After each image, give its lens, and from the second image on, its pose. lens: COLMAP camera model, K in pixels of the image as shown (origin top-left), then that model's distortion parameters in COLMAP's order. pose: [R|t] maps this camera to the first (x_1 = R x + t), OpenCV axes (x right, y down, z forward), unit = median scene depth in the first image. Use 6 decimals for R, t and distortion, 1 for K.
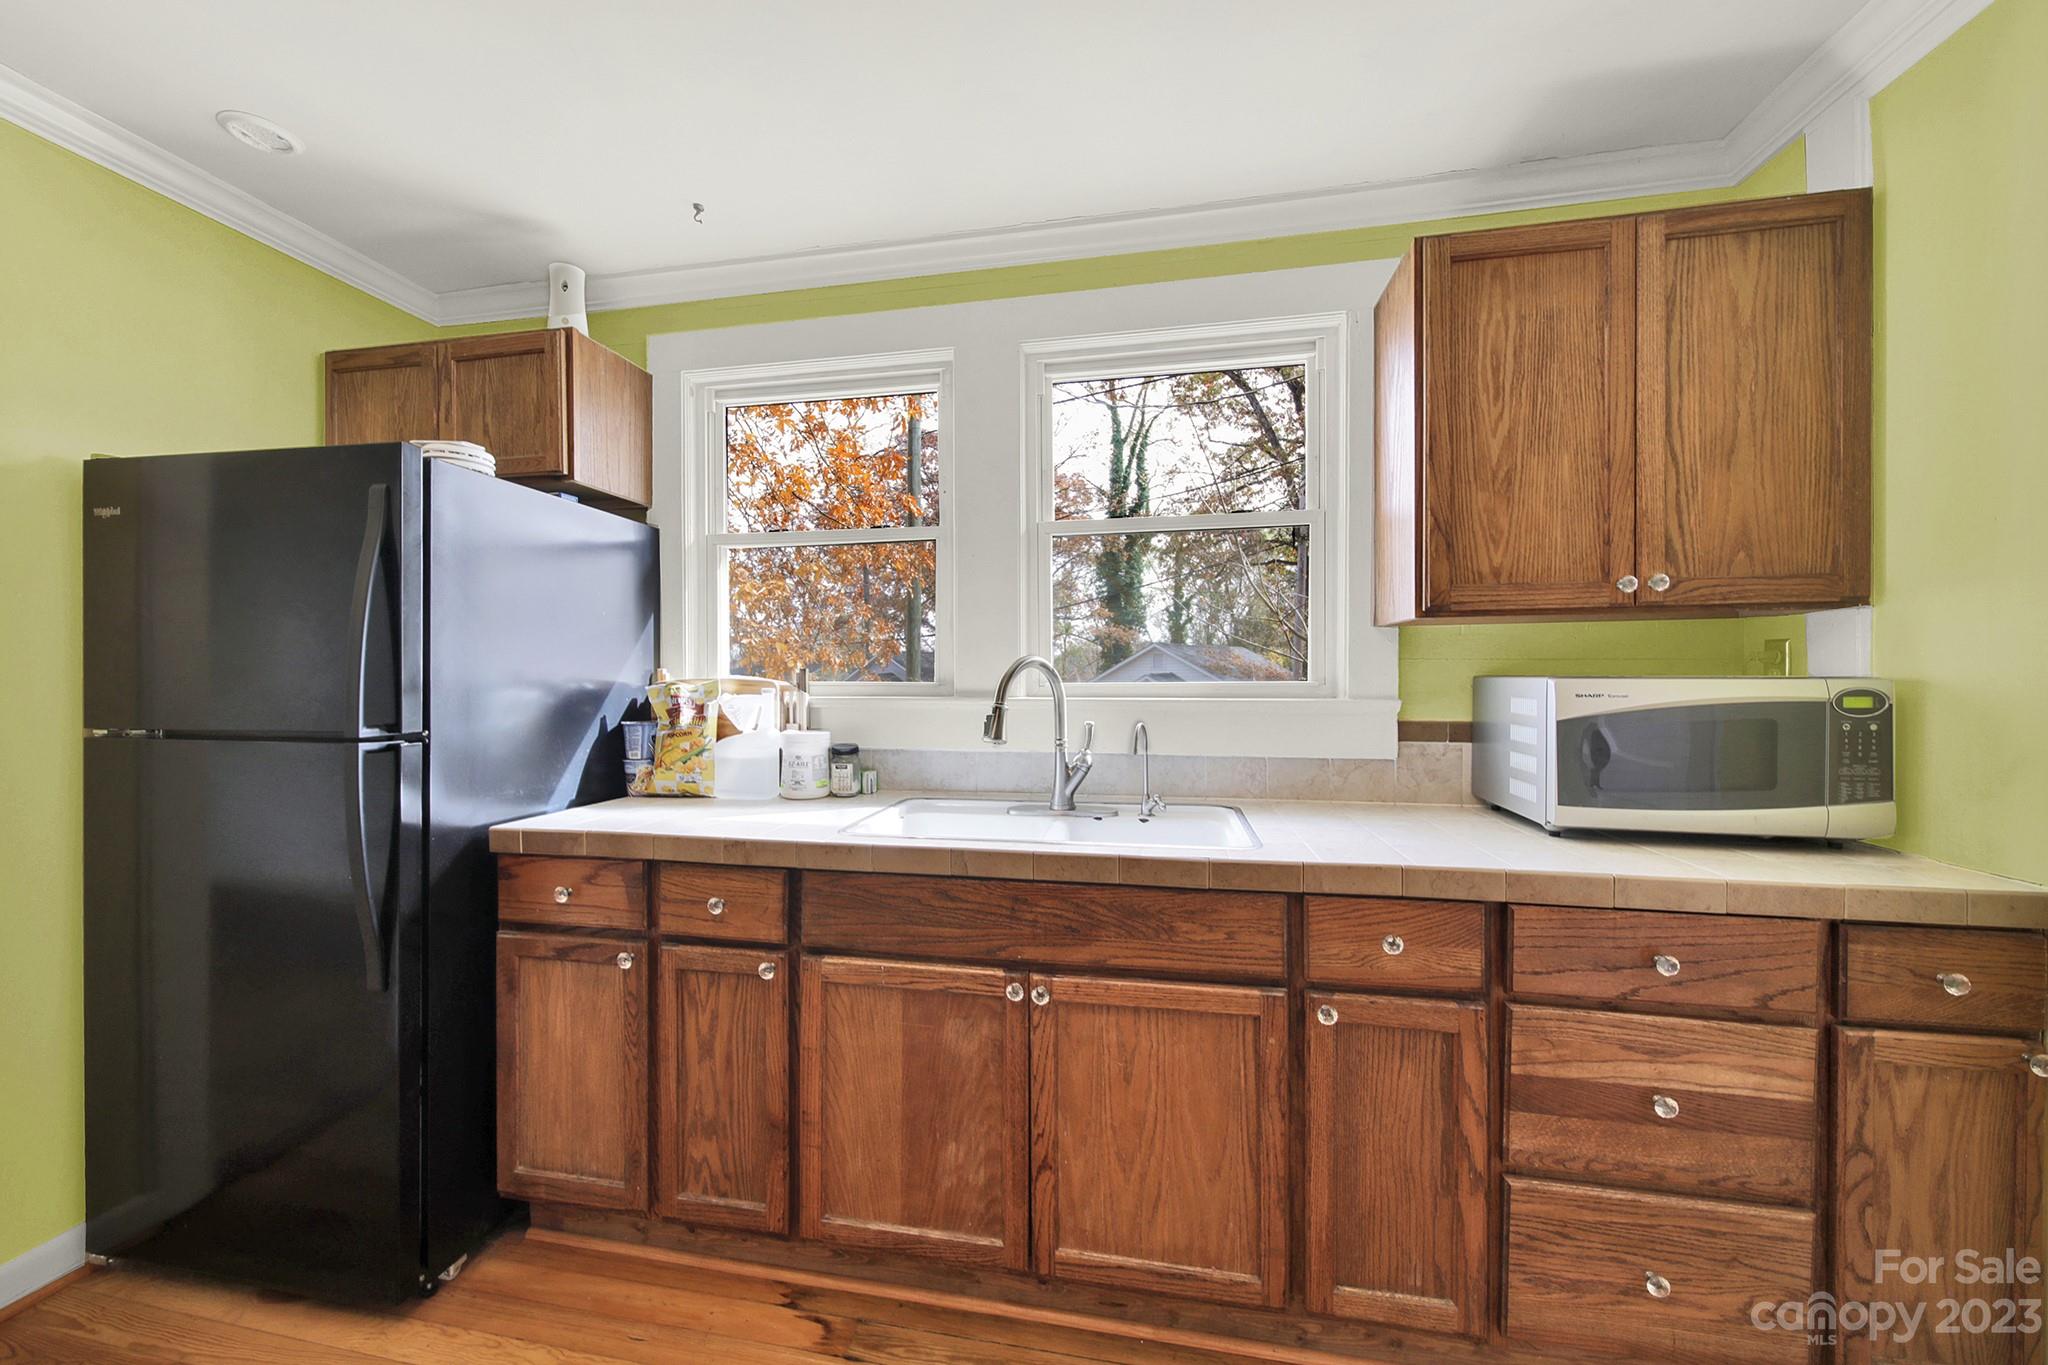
lens RADIAL K [[804.7, 0, 1024.0], [0, 804.7, 682.5], [0, 0, 1]] dist [-0.001122, -0.000309]
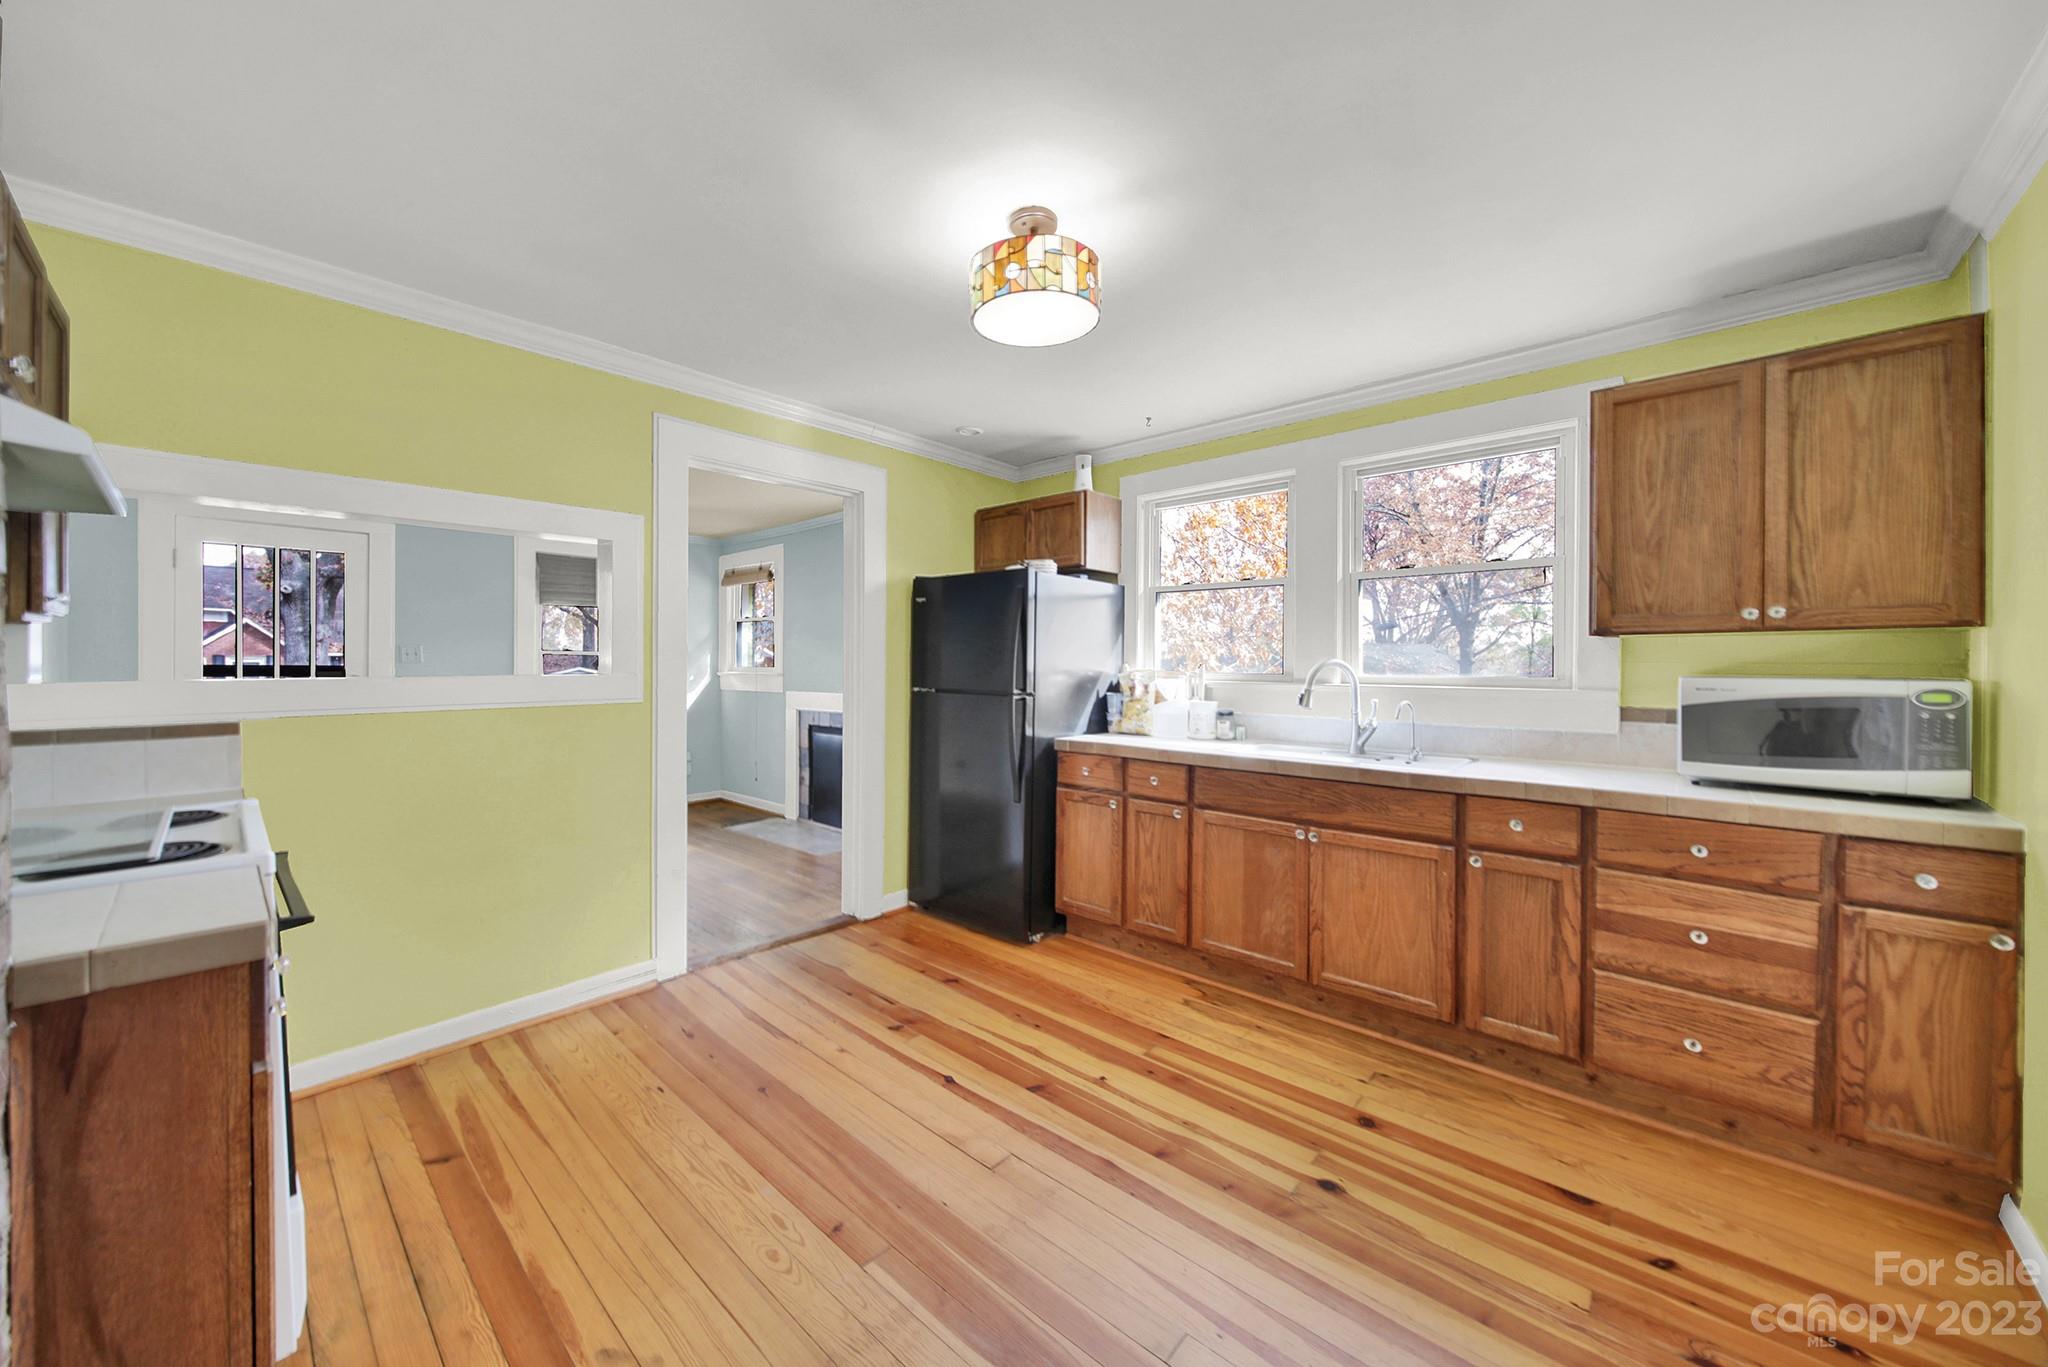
lens RADIAL K [[734.3, 0, 1024.4], [0, 734.3, 668.1], [0, 0, 1]] dist [-0.000449, -0.000111]
pose [[0.861301, 0.010276, -0.507992, 0.296603], [-0.013290, 0.999909, -0.002308, -0.003059], [0.507922, 0.008739, 0.861359, -0.829204]]
